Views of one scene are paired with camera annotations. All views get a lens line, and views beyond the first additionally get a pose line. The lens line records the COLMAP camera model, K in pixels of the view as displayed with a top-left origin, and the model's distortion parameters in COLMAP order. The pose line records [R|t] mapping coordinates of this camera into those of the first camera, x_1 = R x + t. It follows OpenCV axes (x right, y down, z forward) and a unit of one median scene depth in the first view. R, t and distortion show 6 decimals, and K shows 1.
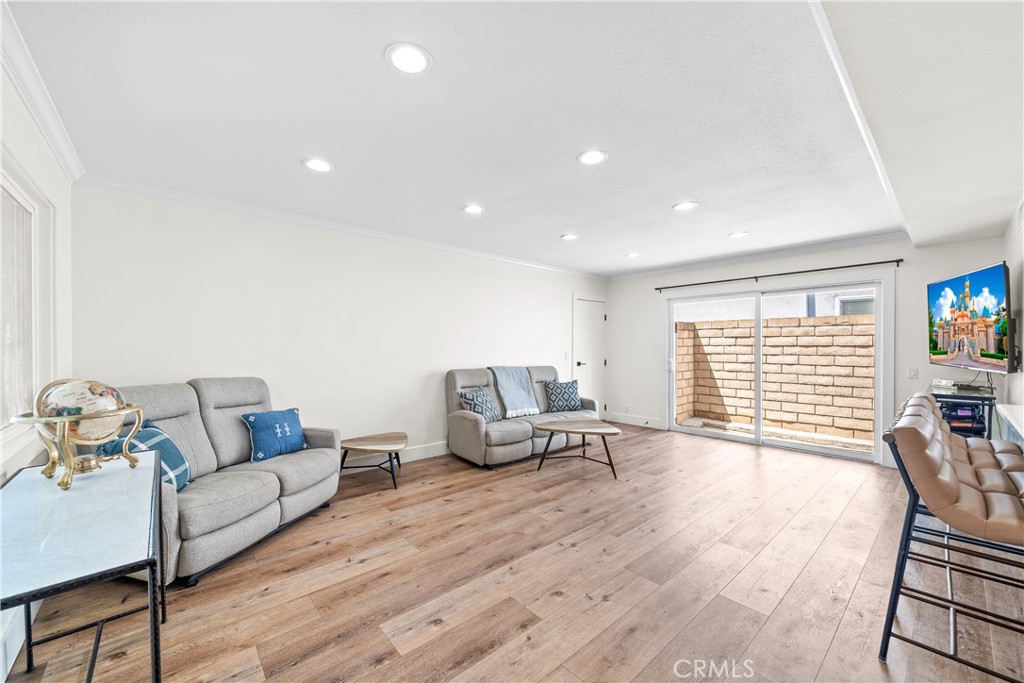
lens RADIAL K [[392.1, 0, 509.1], [0, 392.1, 350.2], [0, 0, 1]] dist [0.000861, 0.000101]
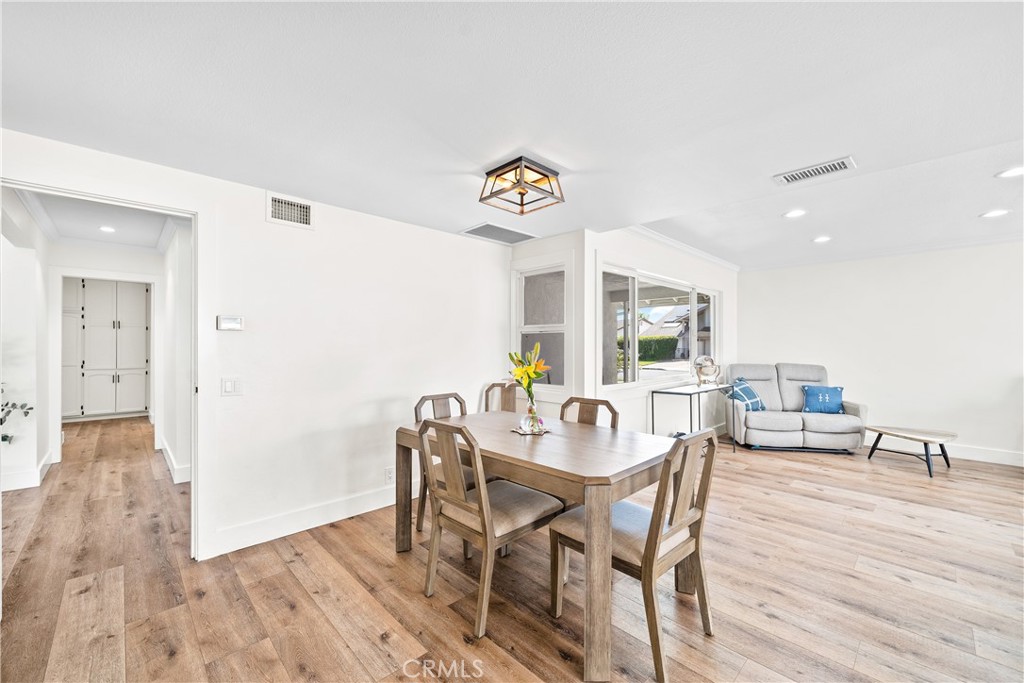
lens RADIAL K [[403.4, 0, 512.0], [0, 403.4, 341.5], [0, 0, 1]] dist [0.000653, 0.000171]
pose [[0.045816, -0.013267, -0.998862, 0.605224], [-0.008967, 0.999866, -0.013692, 0.004016], [0.998910, 0.009584, 0.045691, -0.209245]]
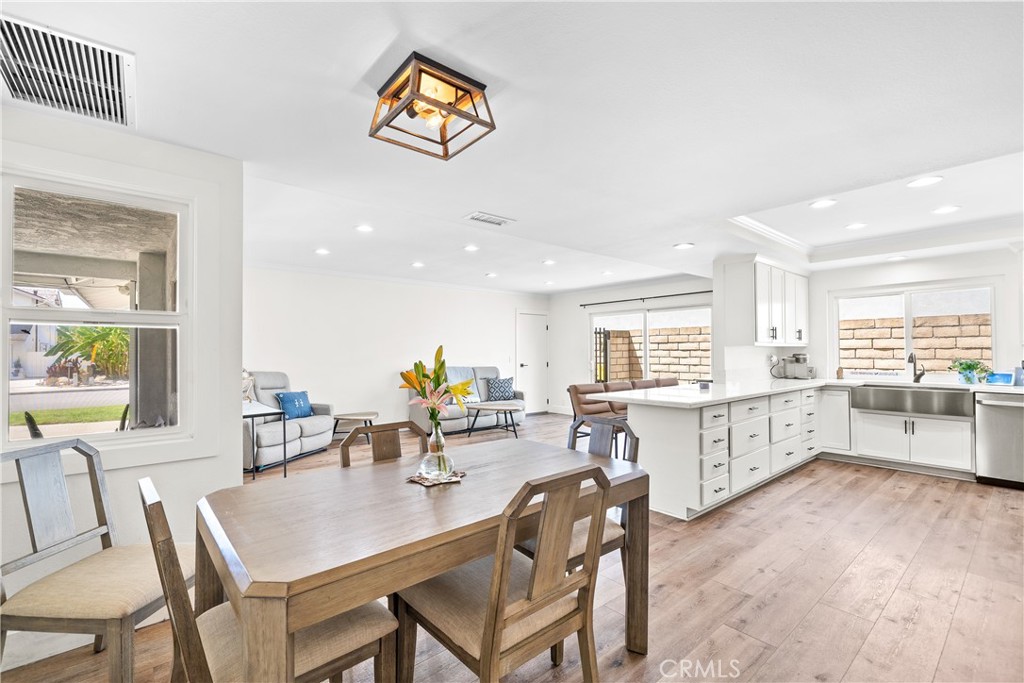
lens RADIAL K [[445.5, 0, 512.1], [0, 445.5, 351.6], [0, 0, 1]] dist [0.000202, -0.000107]
pose [[0.999803, -0.005540, -0.019086, 0.212051], [0.005351, 0.999936, -0.009942, 0.006156], [0.019139, 0.009838, 0.999768, -0.512218]]
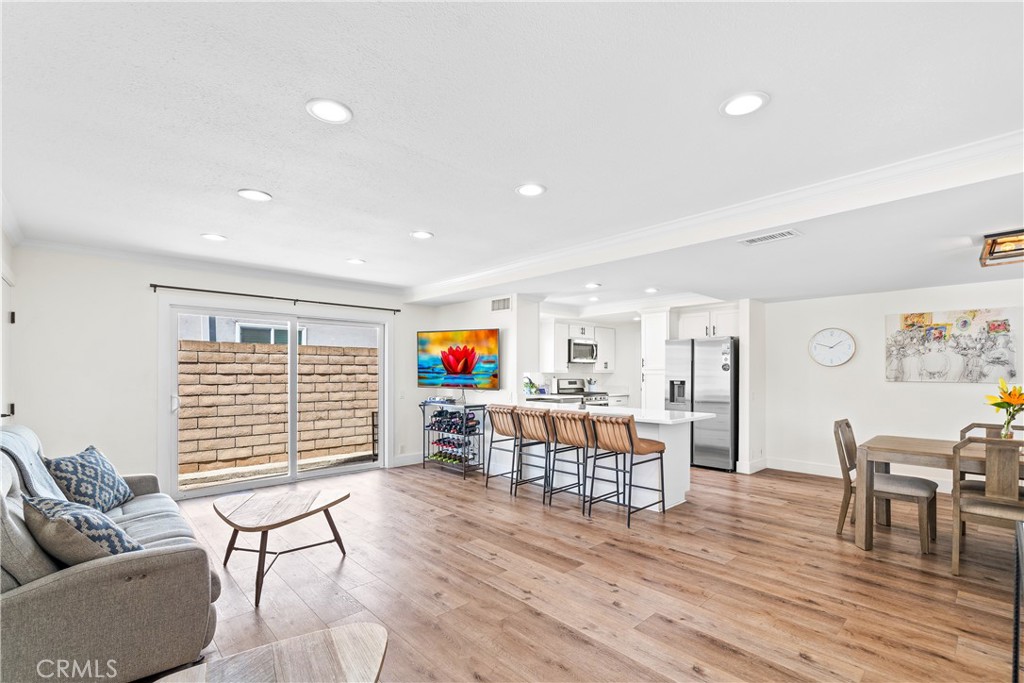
lens RADIAL K [[458.5, 0, 508.9], [0, 458.5, 374.5], [0, 0, 1]] dist [-0.000940, -0.000191]
pose [[-0.026824, -0.006029, 0.999622, -0.450937], [0.008320, 0.999946, 0.006254, -0.013824], [-0.999606, 0.008485, -0.026773, 0.521406]]
